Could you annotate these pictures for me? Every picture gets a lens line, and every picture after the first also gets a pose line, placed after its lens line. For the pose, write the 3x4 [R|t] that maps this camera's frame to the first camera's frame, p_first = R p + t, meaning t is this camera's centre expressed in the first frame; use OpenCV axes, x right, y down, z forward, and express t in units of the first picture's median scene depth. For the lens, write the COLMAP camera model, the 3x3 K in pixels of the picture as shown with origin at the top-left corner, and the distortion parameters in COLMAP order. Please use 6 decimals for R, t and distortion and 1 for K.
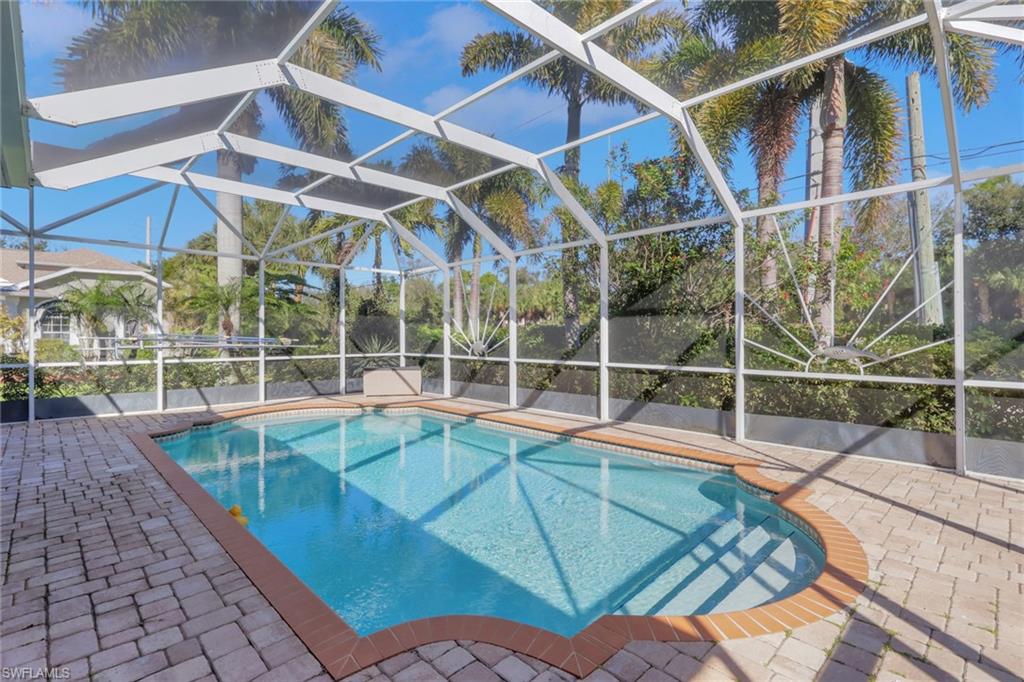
lens RADIAL K [[482.5, 0, 512.0], [0, 482.5, 341.0], [0, 0, 1]] dist [-0.001707, -0.000237]
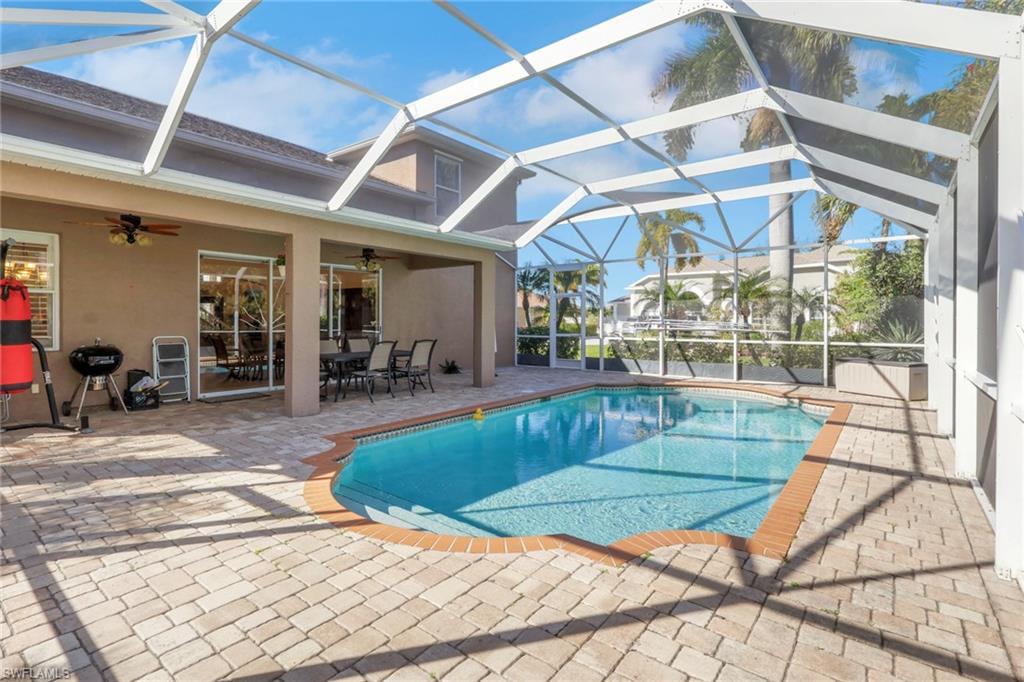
lens RADIAL K [[482.5, 0, 512.0], [0, 482.5, 341.0], [0, 0, 1]] dist [-0.001707, -0.000237]
pose [[0.146371, 0.039037, -0.988459, 1.243531], [-0.008343, 0.999234, 0.038227, -0.009134], [0.989195, 0.002651, 0.146585, 0.783084]]
